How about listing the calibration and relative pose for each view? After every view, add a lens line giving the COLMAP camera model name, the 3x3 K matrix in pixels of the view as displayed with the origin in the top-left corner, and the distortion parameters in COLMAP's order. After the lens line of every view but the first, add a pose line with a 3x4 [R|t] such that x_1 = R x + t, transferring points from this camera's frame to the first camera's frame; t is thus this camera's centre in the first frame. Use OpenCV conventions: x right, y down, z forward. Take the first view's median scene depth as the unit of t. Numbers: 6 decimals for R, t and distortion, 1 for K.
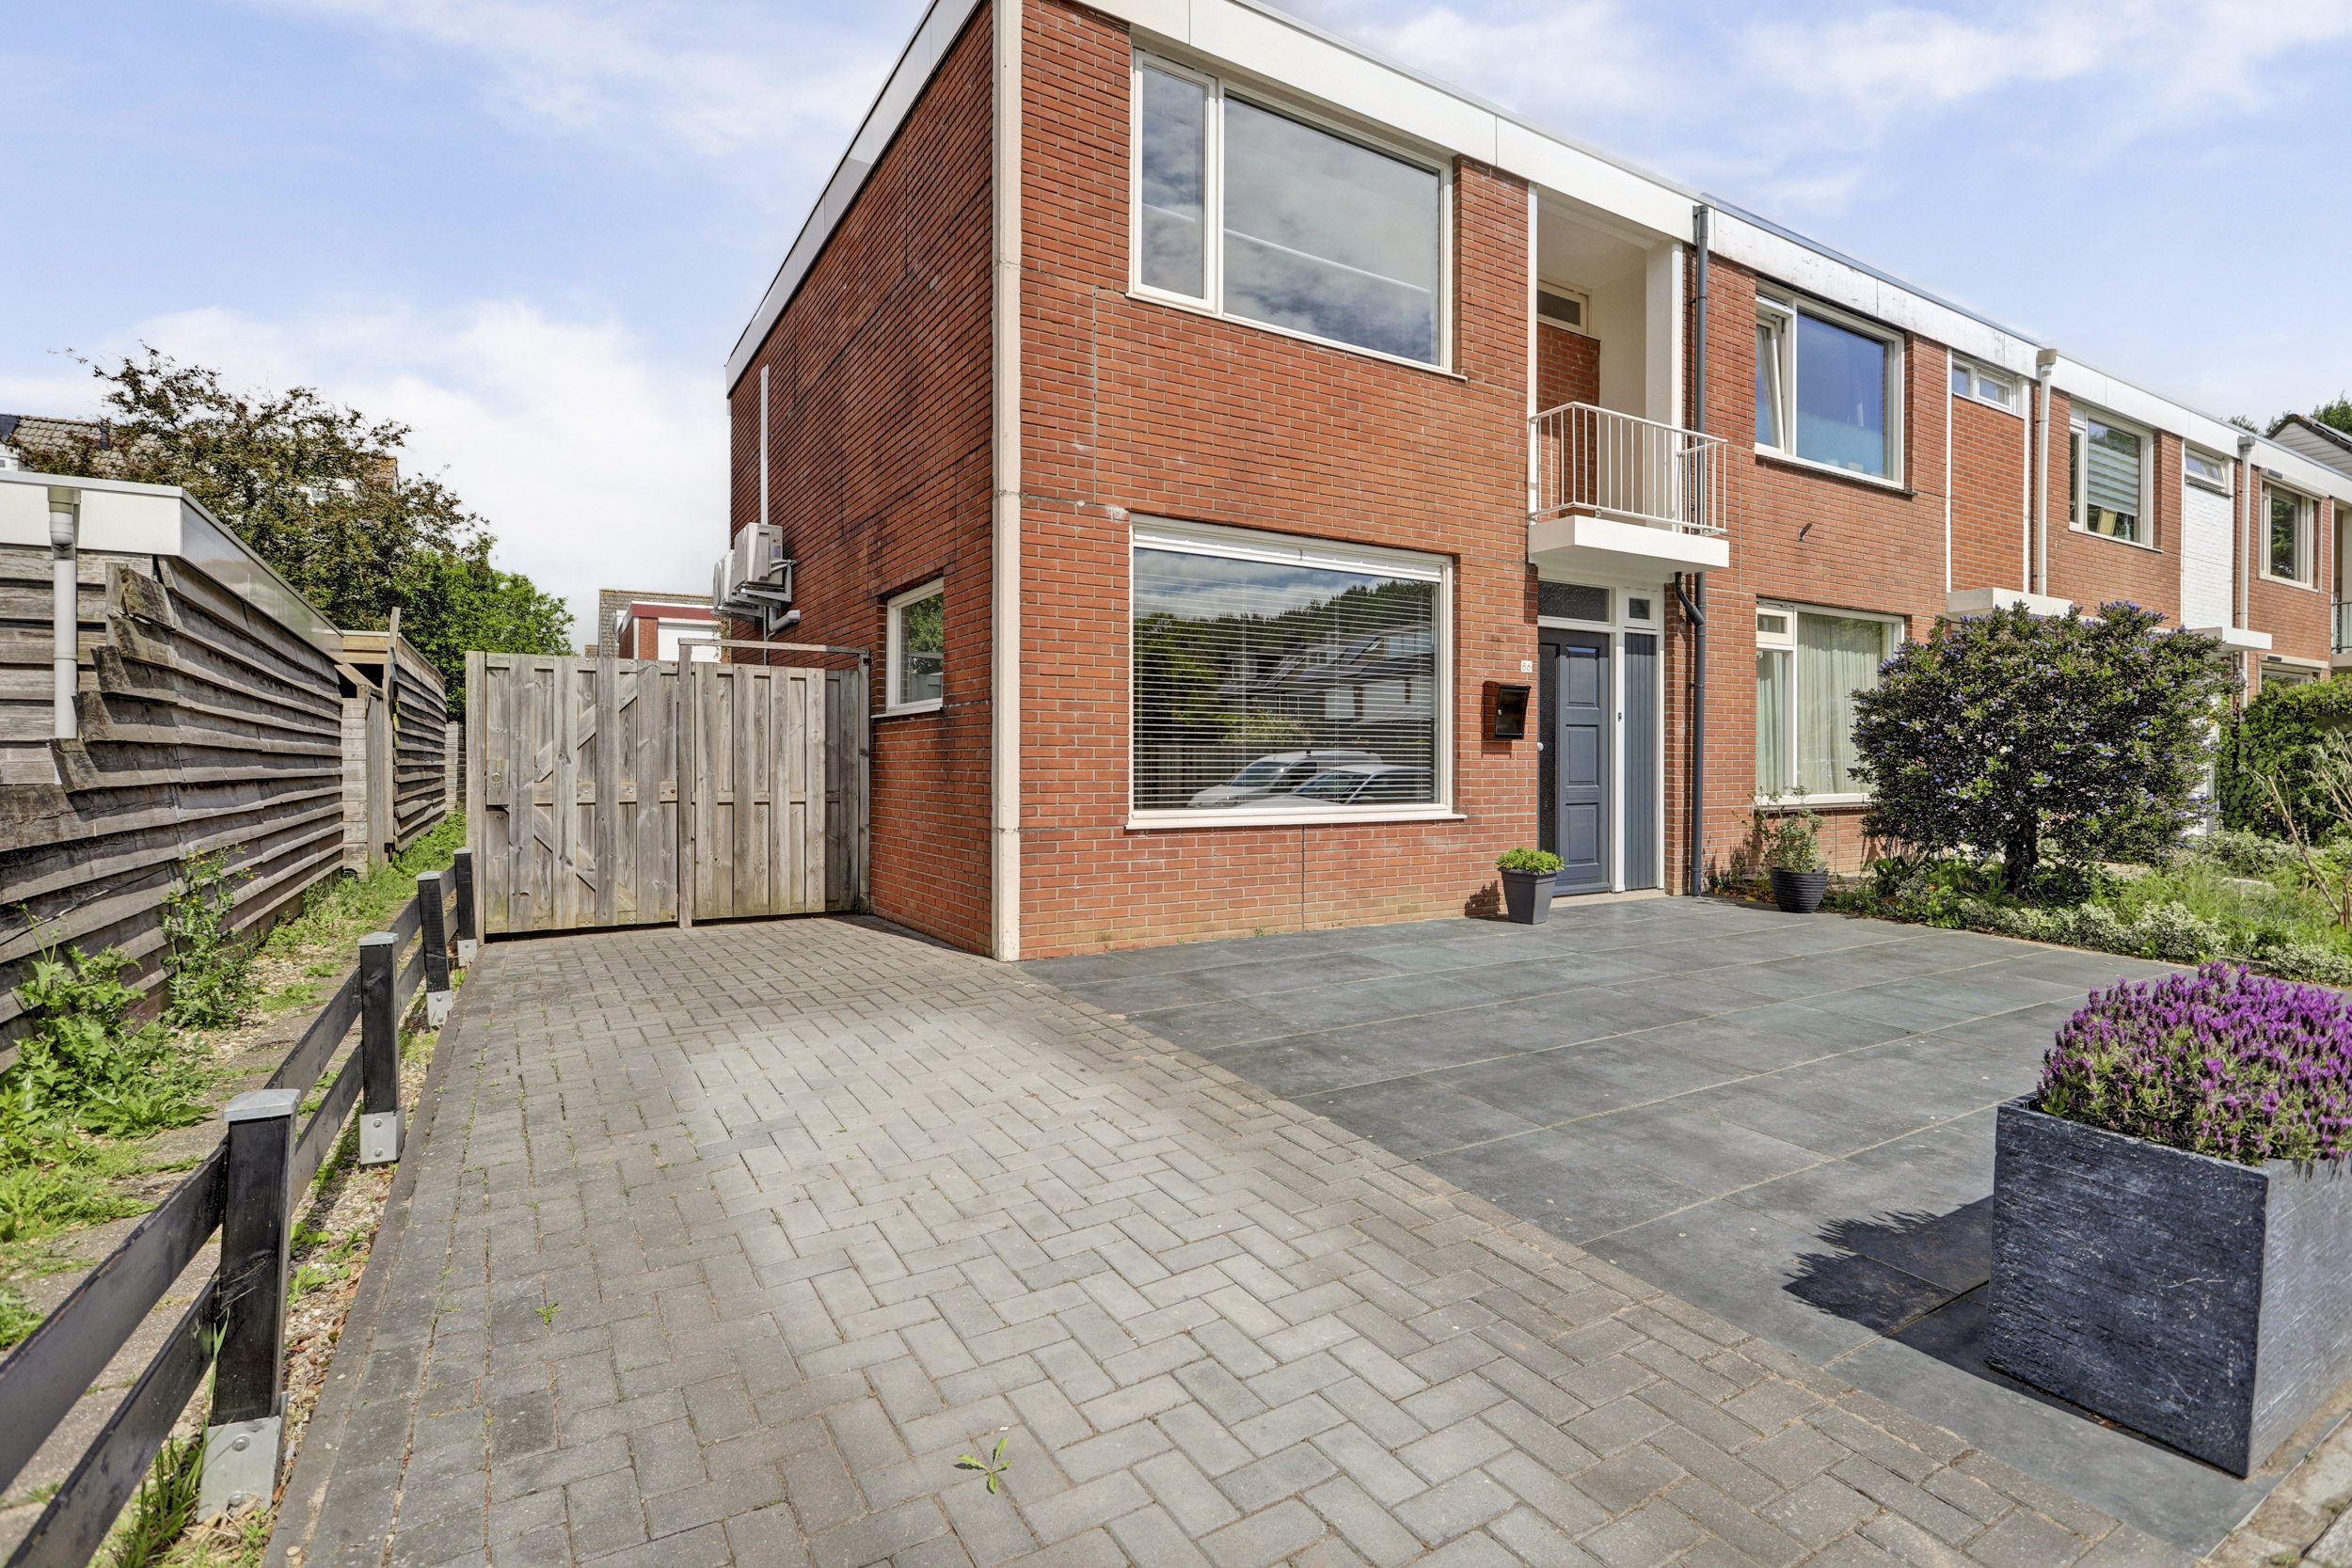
lens RADIAL K [[1119.8, 0, 1170.6], [0, 1119.8, 768.3], [0, 0, 1]] dist [0.000693, 0.000242]
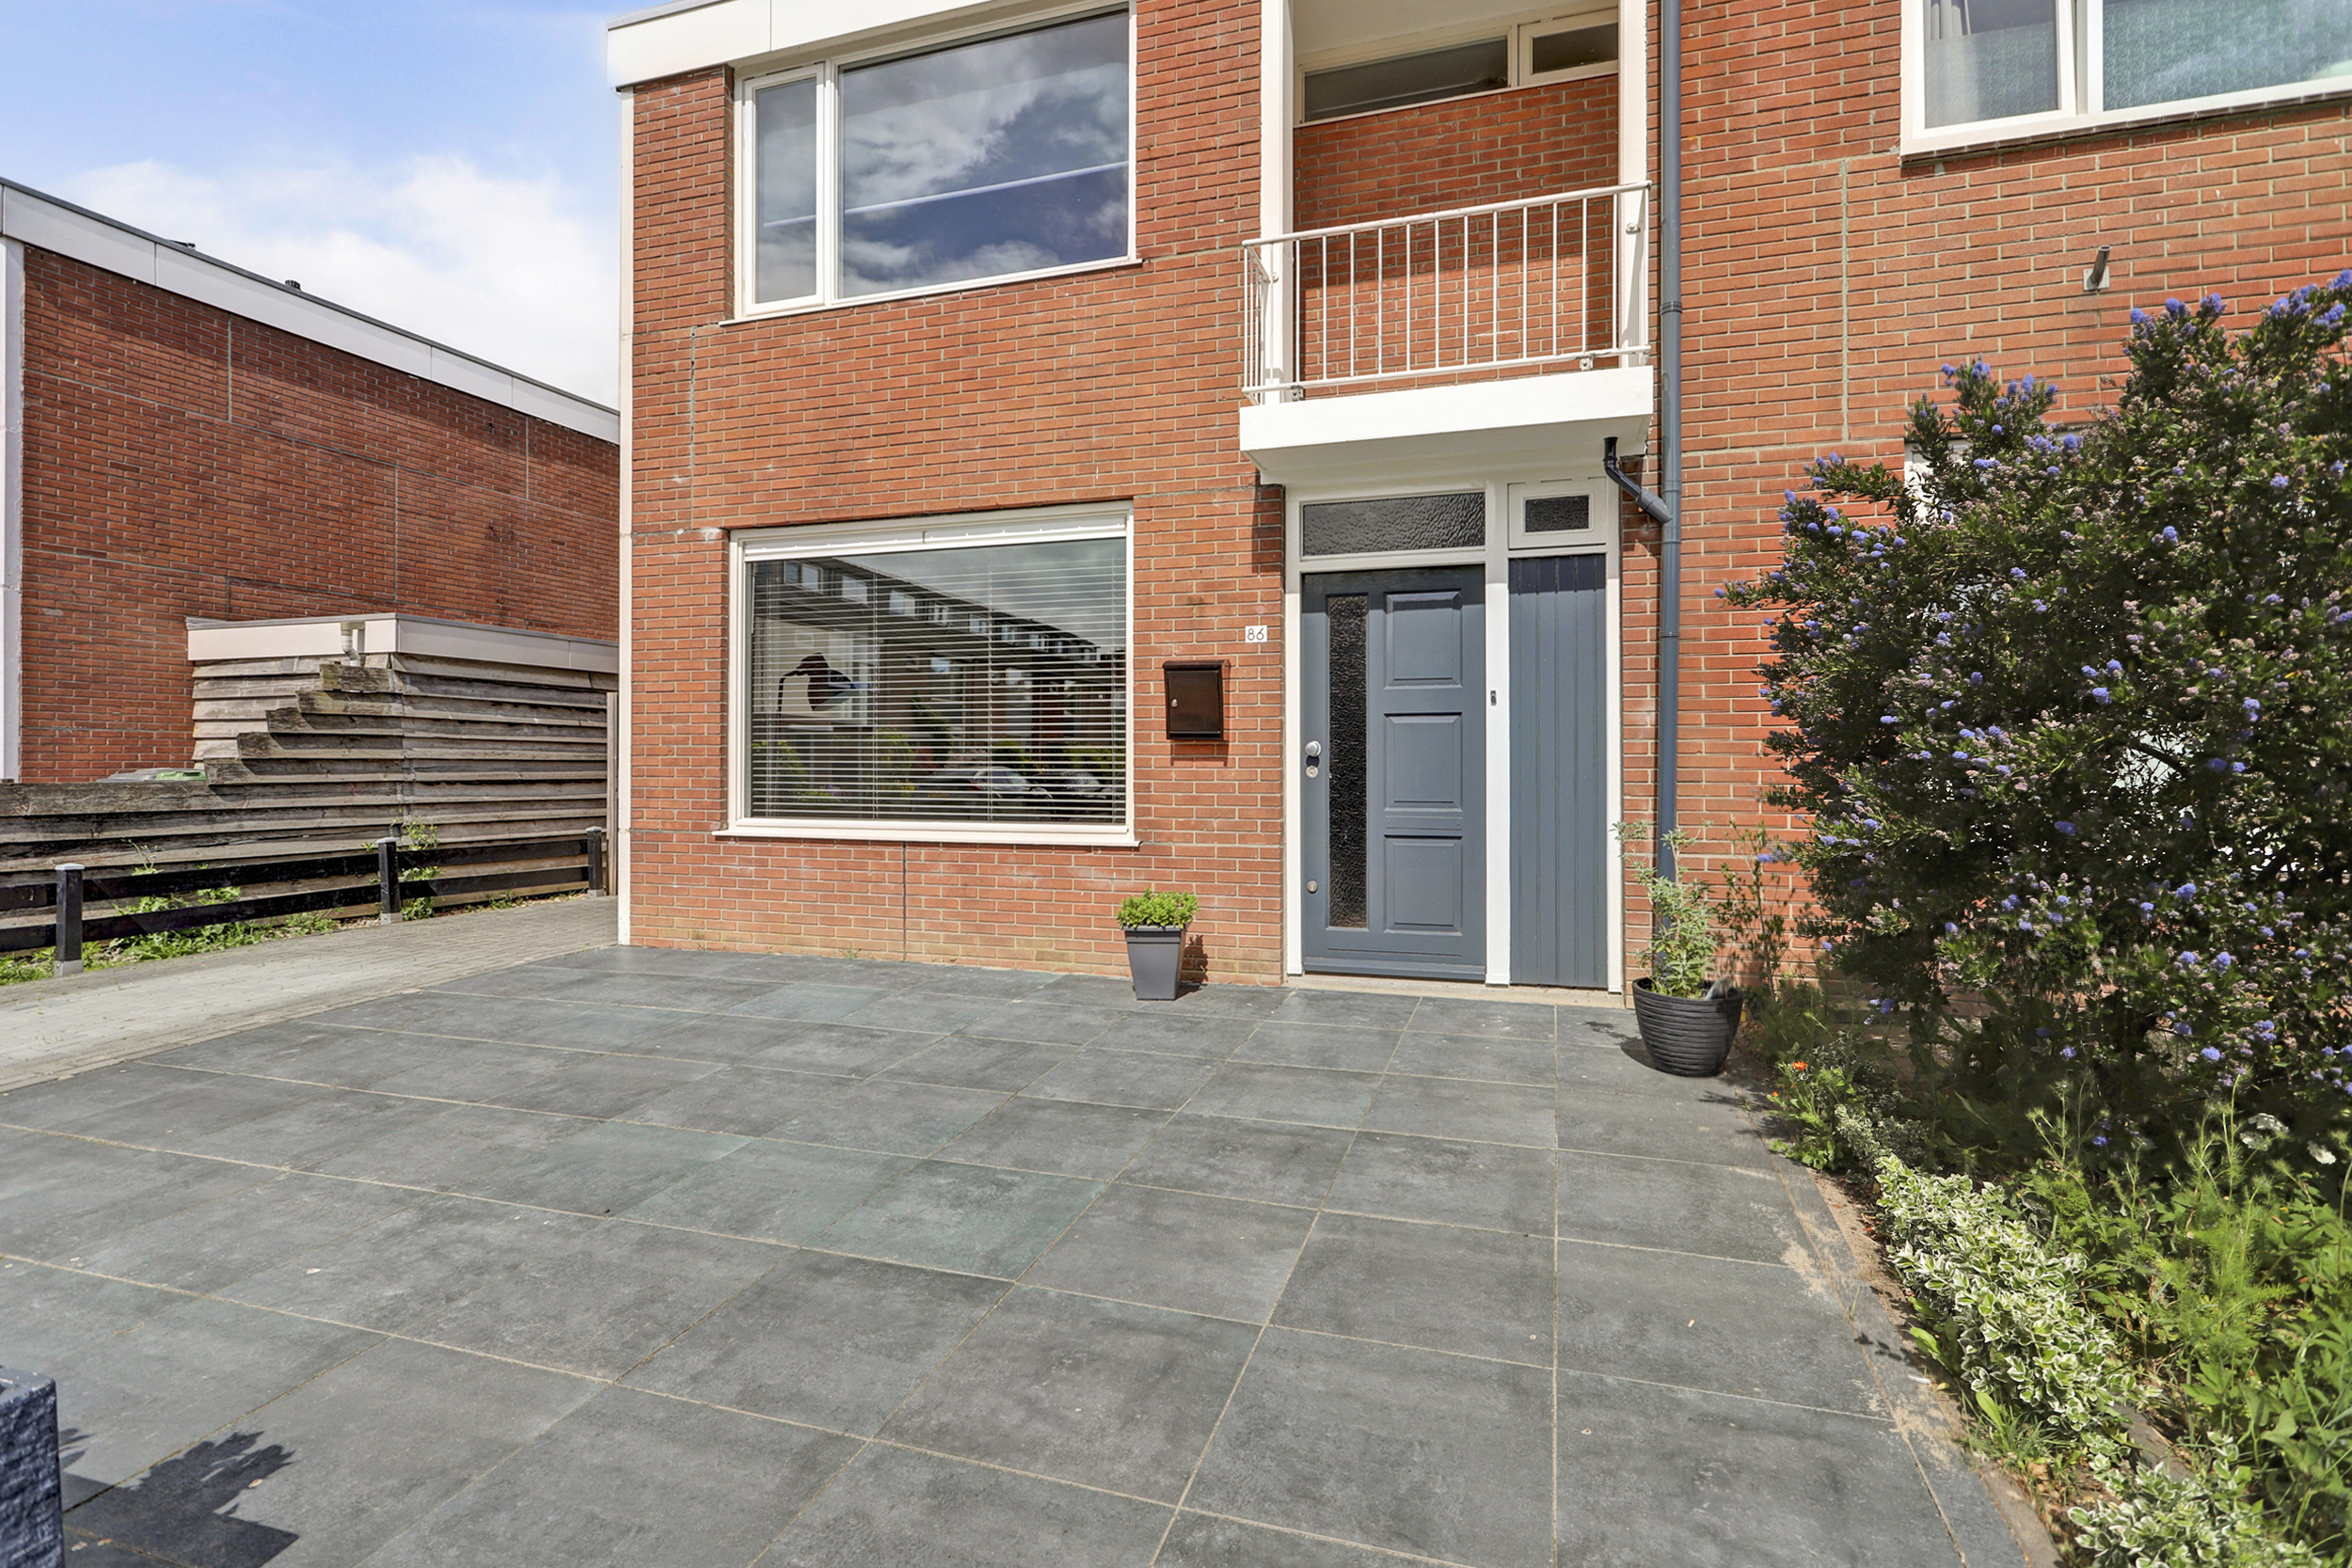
lens RADIAL K [[1150.7, 0, 1172.1], [0, 1150.7, 762.1], [0, 0, 1]] dist [-0.001229, 0.000096]
pose [[0.645739, -0.002532, -0.763554, 0.975721], [-0.004471, 0.999965, -0.007097, -0.007266], [0.763545, 0.007997, 0.645705, 0.586236]]
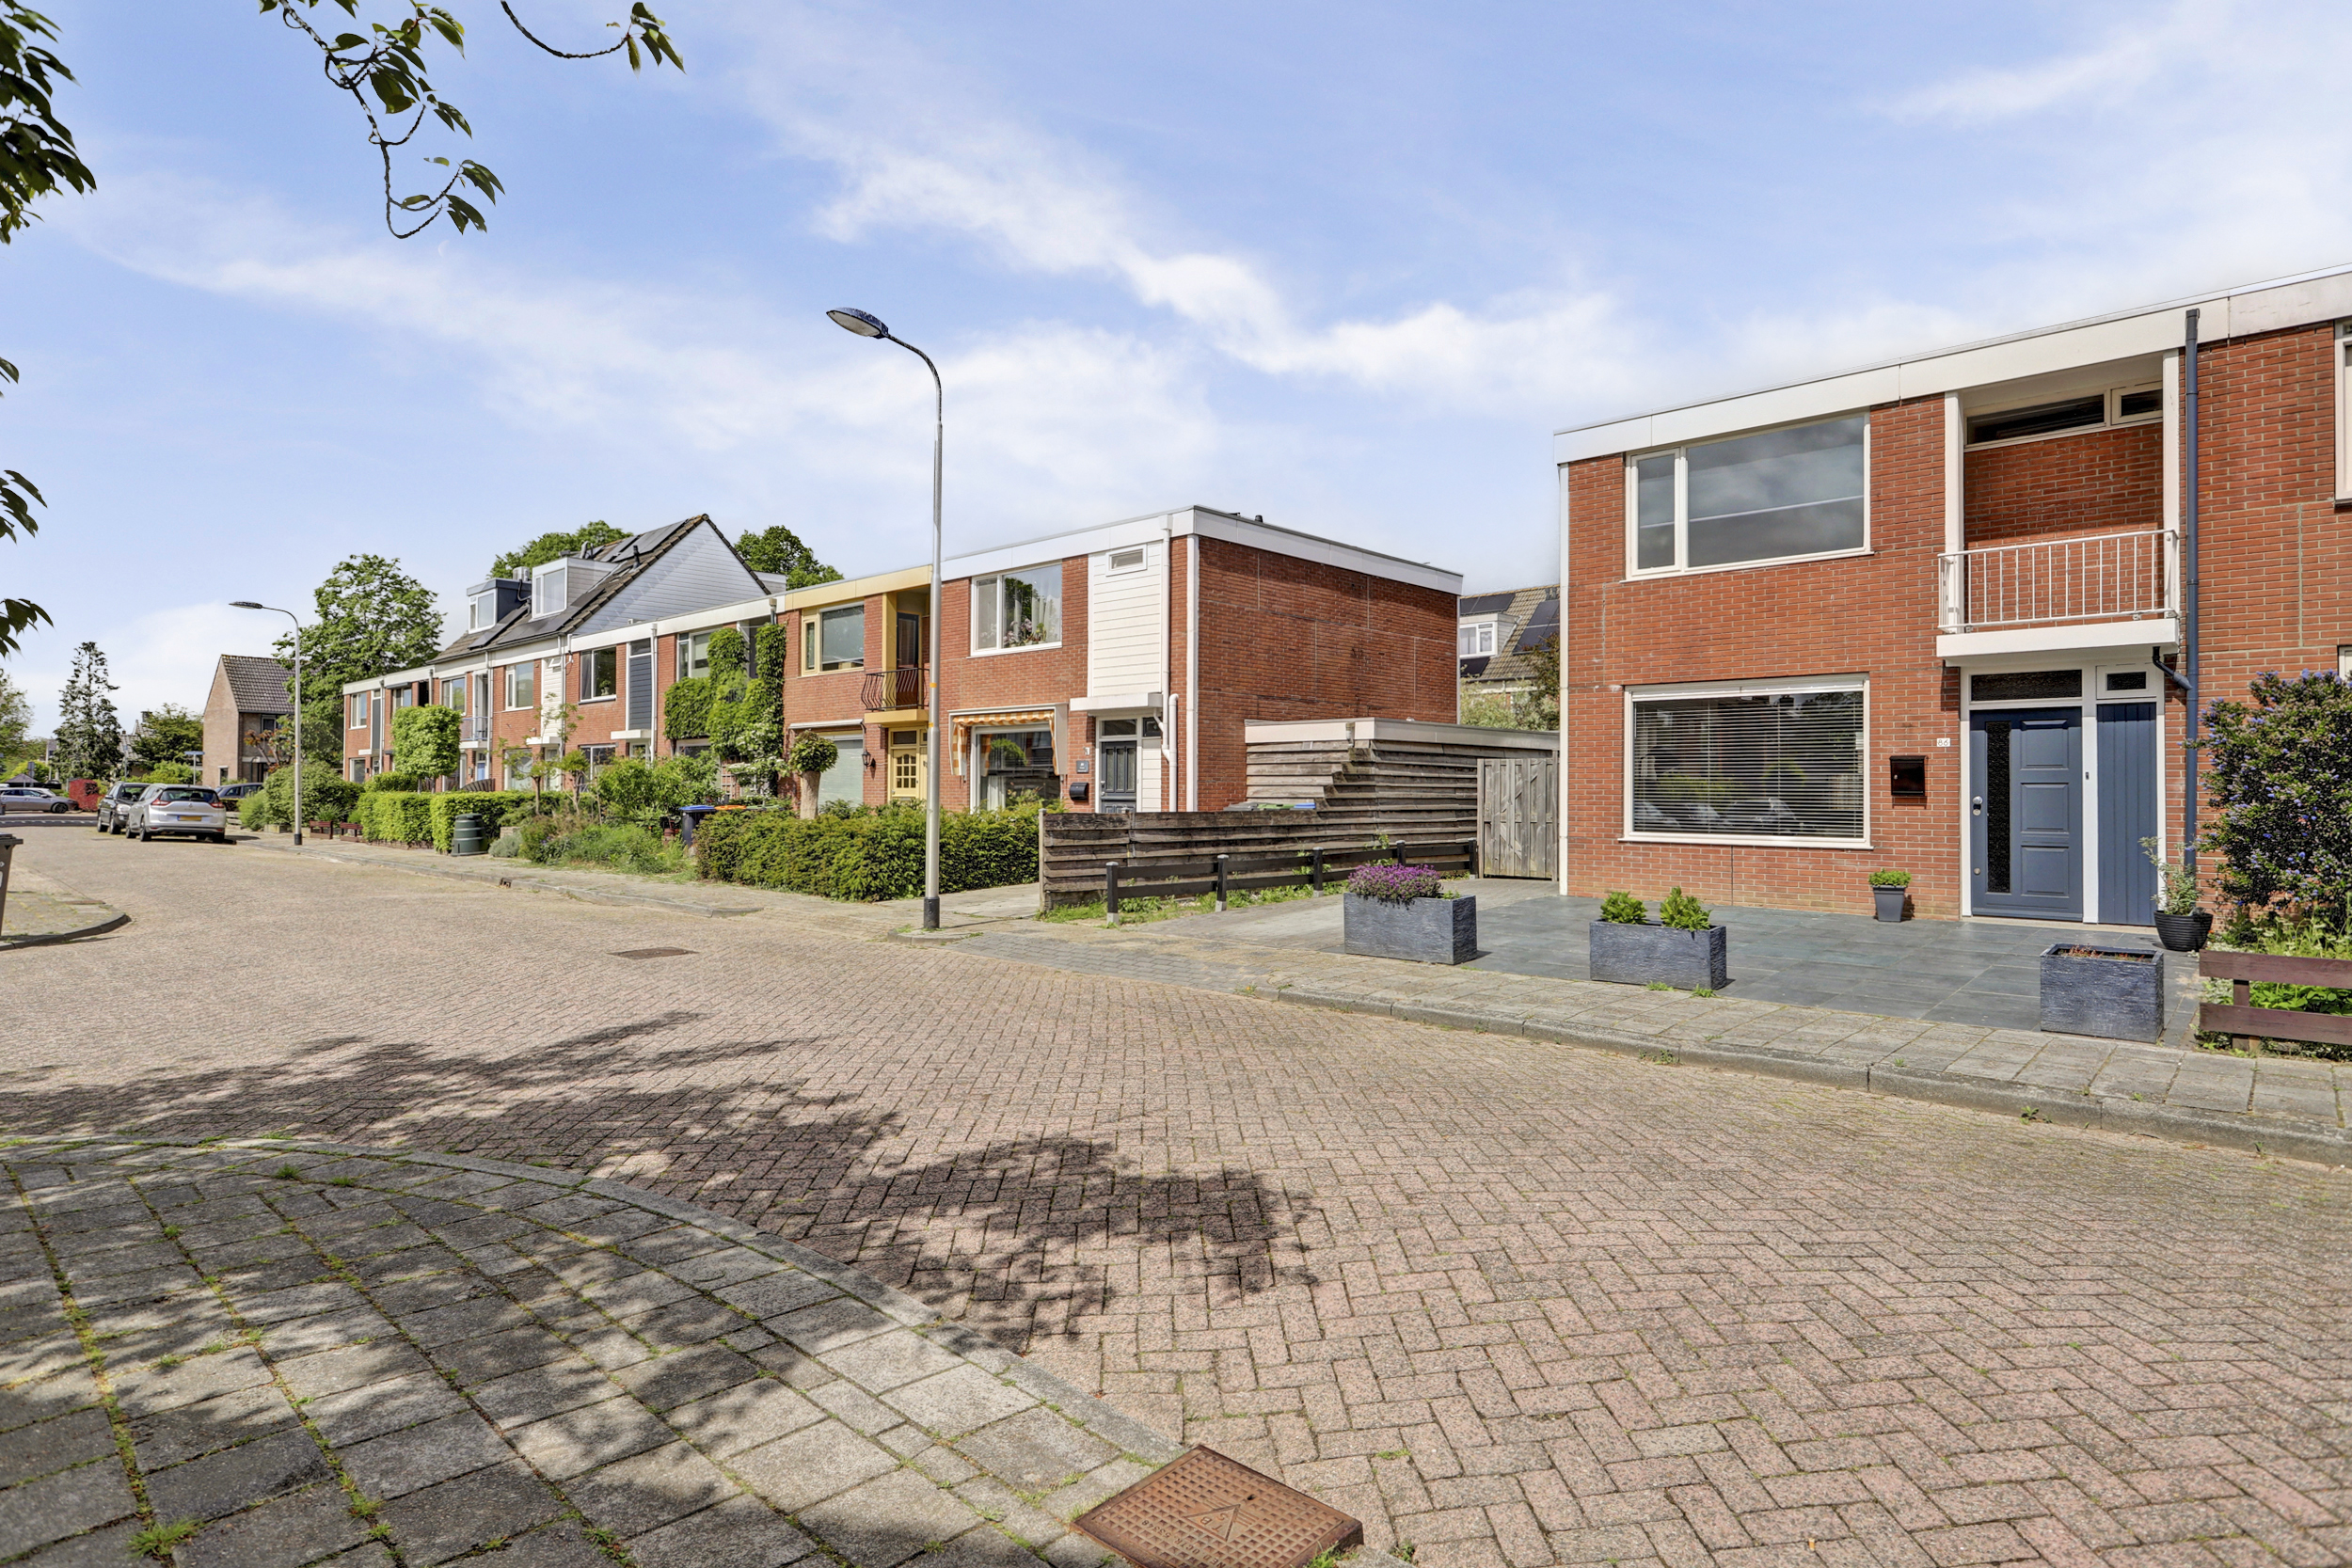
lens RADIAL K [[1218.7, 0, 1182.7], [0, 1218.7, 779.6], [0, 0, 1]] dist [-0.000421, 0.000711]
pose [[0.272307, -0.007263, -0.962183, 1.767272], [-0.007576, 0.999924, -0.009692, -0.027618], [0.962180, 0.009928, 0.272232, -0.360142]]
